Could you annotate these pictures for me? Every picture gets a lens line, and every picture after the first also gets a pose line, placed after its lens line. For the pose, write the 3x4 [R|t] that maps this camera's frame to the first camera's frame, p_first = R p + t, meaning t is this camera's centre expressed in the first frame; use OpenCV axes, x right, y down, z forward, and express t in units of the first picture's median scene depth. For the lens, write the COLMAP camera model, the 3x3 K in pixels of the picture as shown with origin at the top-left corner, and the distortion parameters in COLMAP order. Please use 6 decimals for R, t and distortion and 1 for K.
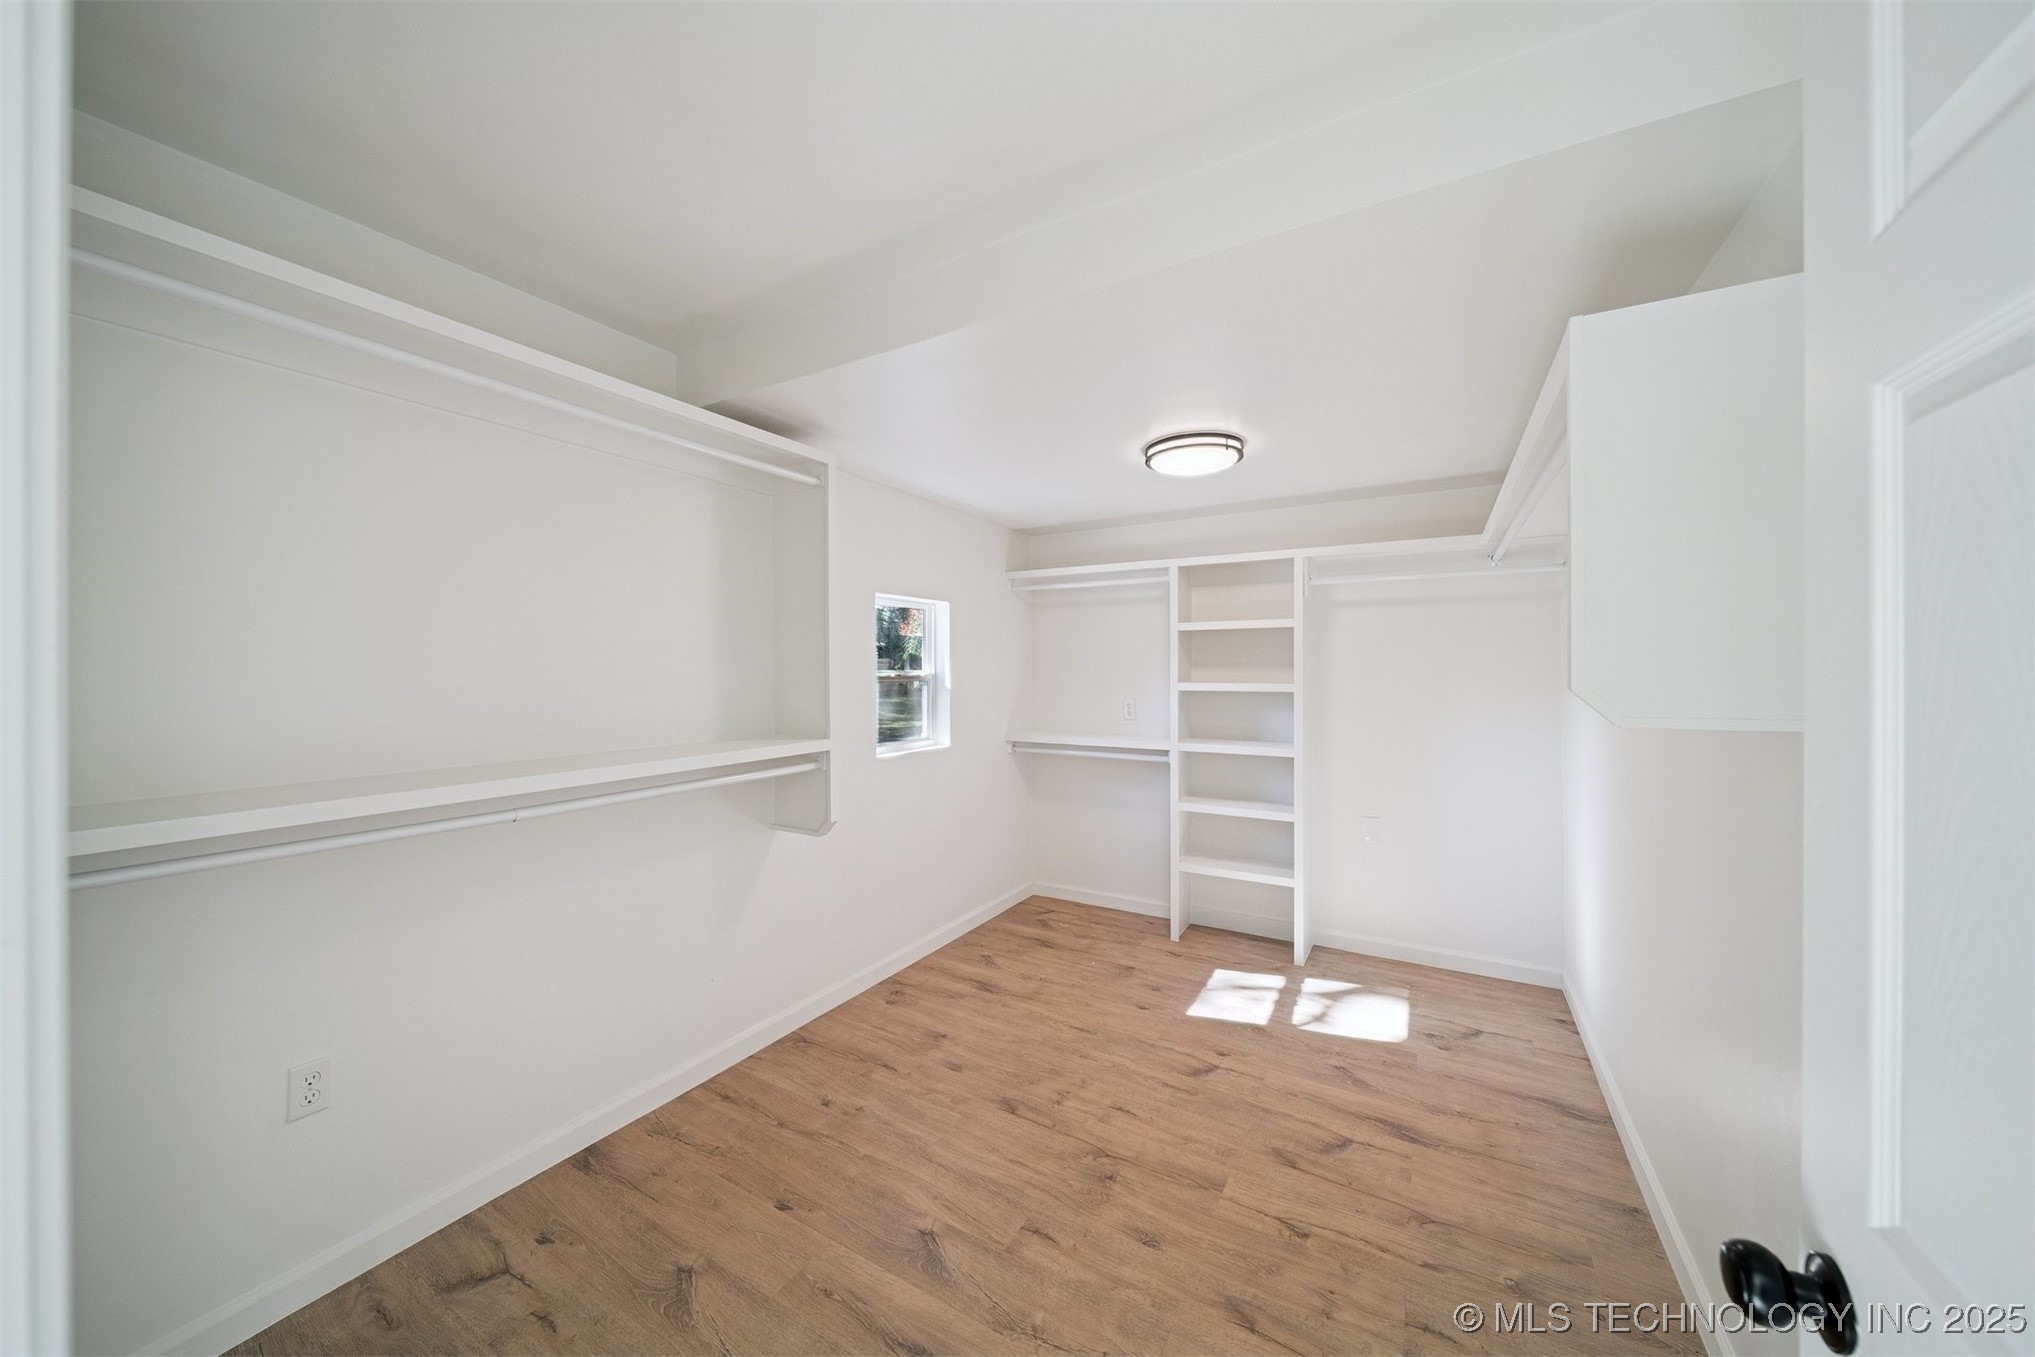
lens RADIAL K [[714.1, 0, 1010.0], [0, 714.1, 667.3], [0, 0, 1]] dist [-0.000993, -0.000400]
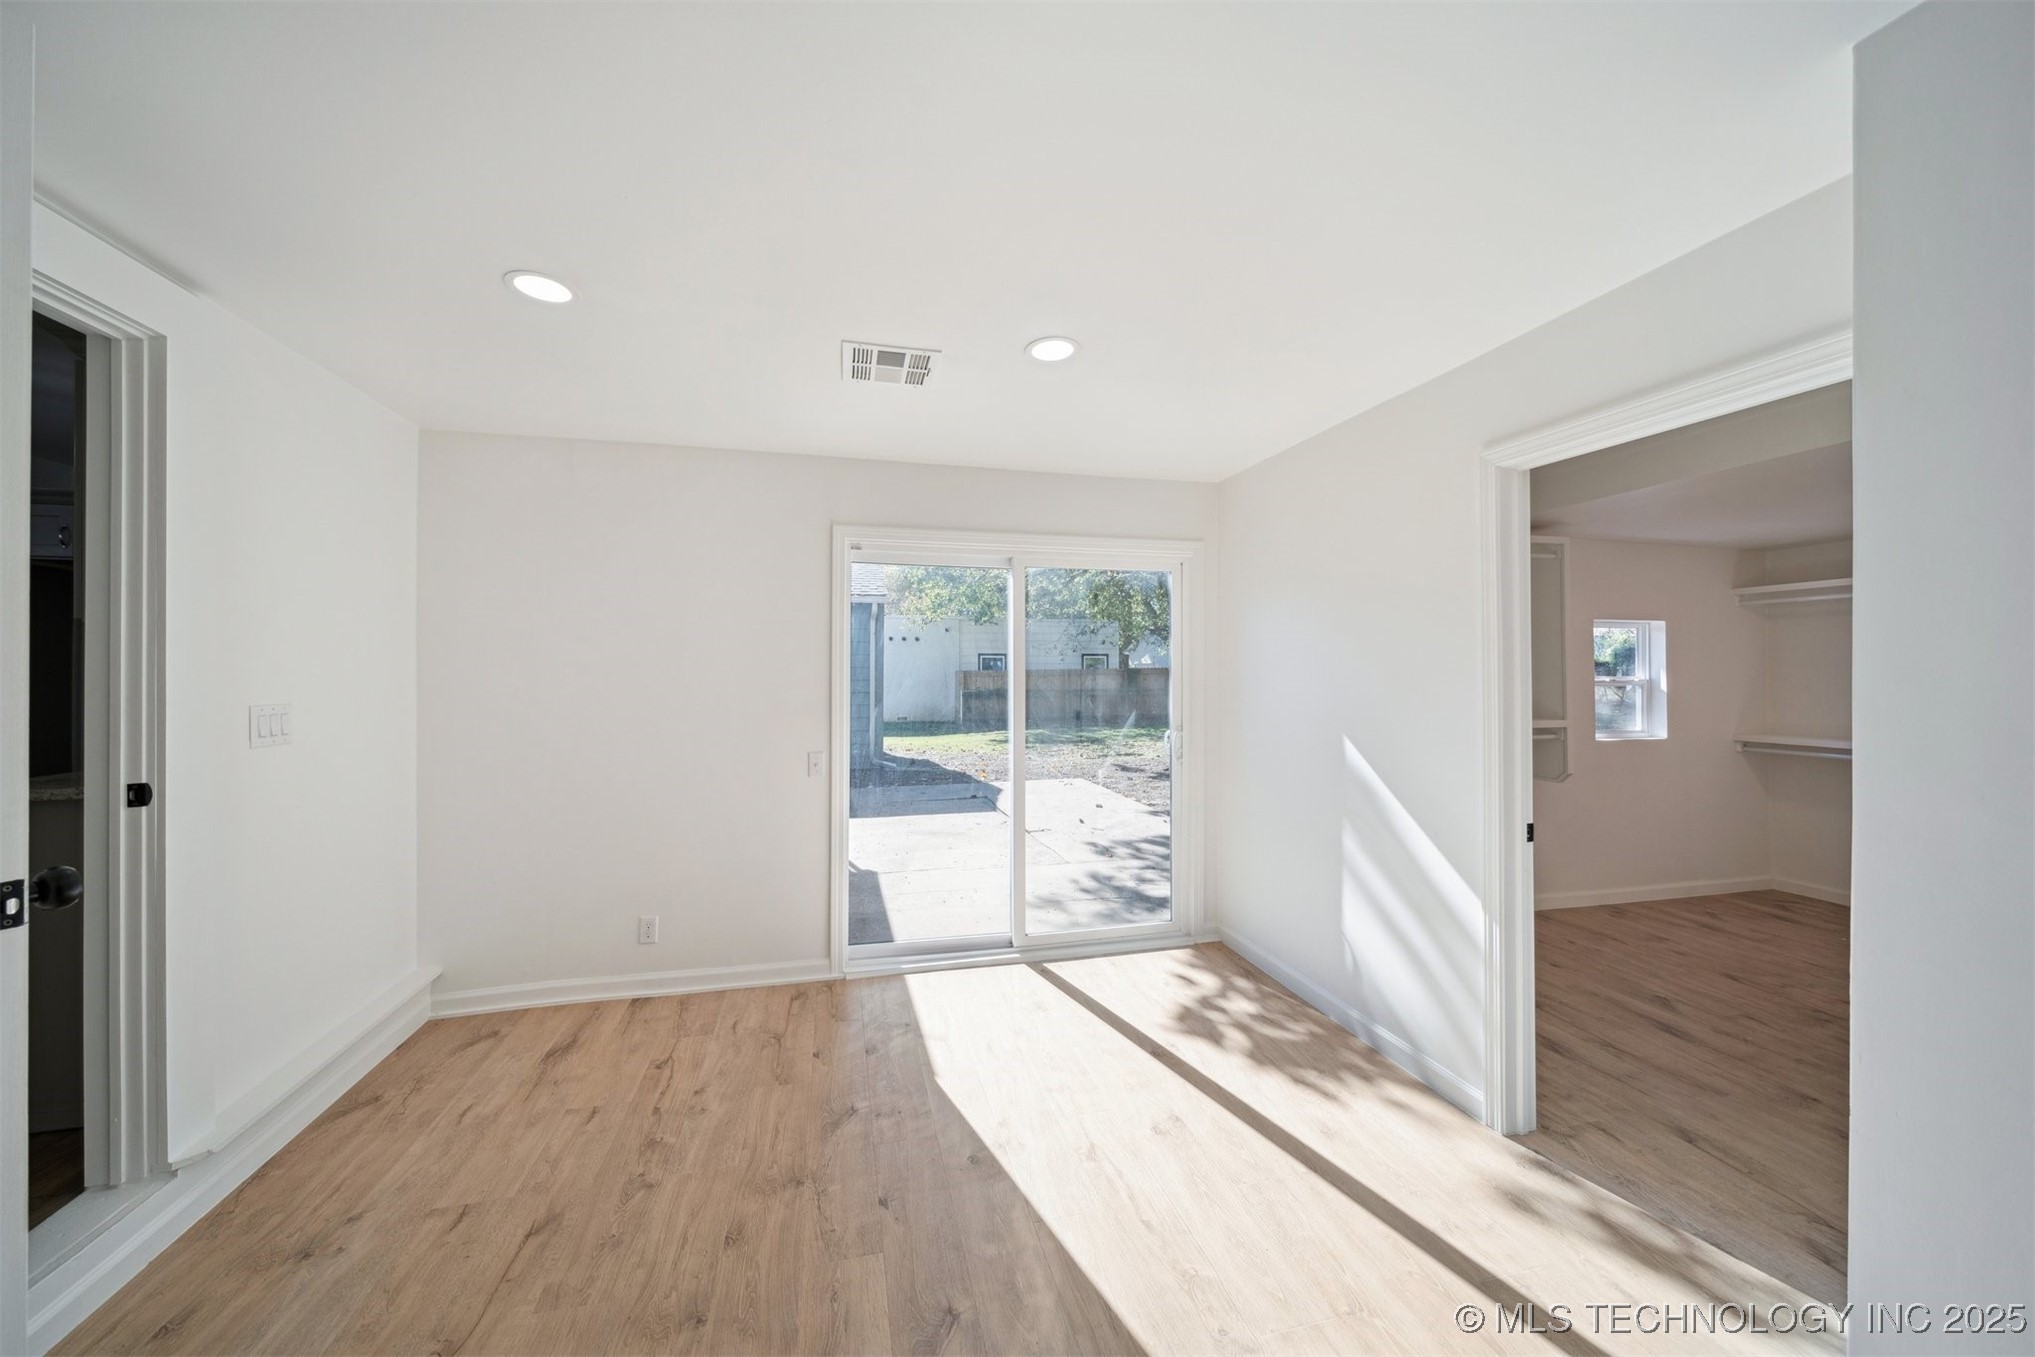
lens RADIAL K [[714.1, 0, 1000.2], [0, 714.1, 660.6], [0, 0, 1]] dist [-0.000993, -0.000400]
pose [[0.682851, -0.007570, -0.730518, 0.028225], [-0.003181, 0.999906, -0.013336, -0.002954], [0.730551, 0.011430, 0.682763, -0.663968]]
